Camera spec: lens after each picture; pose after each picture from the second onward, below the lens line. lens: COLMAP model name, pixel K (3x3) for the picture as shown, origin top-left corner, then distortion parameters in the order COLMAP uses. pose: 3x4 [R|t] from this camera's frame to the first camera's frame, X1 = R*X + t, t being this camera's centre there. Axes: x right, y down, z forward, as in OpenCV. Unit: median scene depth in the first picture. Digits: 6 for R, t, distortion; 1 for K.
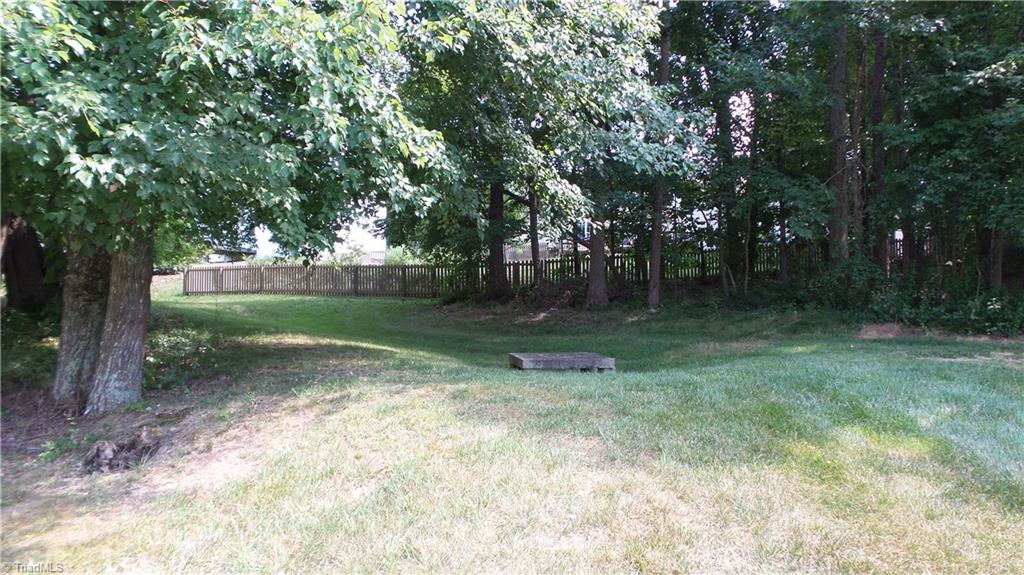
lens RADIAL K [[705.0, 0, 518.3], [0, 705.0, 293.2], [0, 0, 1]] dist [-0.015168, 0.014652]
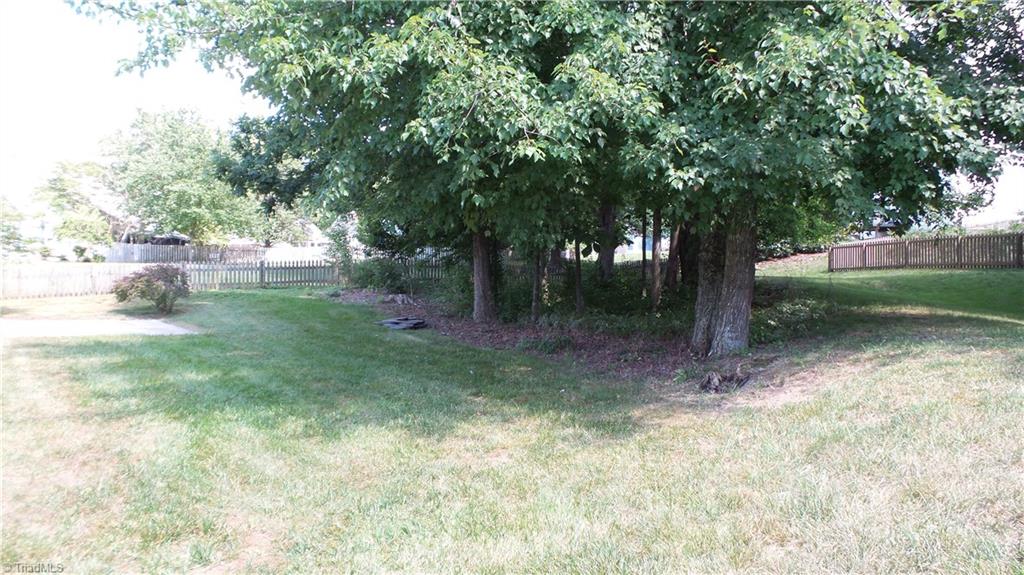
lens RADIAL K [[705.0, 0, 518.8], [0, 705.0, 290.5], [0, 0, 1]] dist [-0.015168, 0.014652]
pose [[0.637917, -0.000110, -0.770105, 0.202252], [0.020559, 0.999646, 0.016888, 0.019551], [0.769831, -0.026606, 0.637694, -0.142520]]
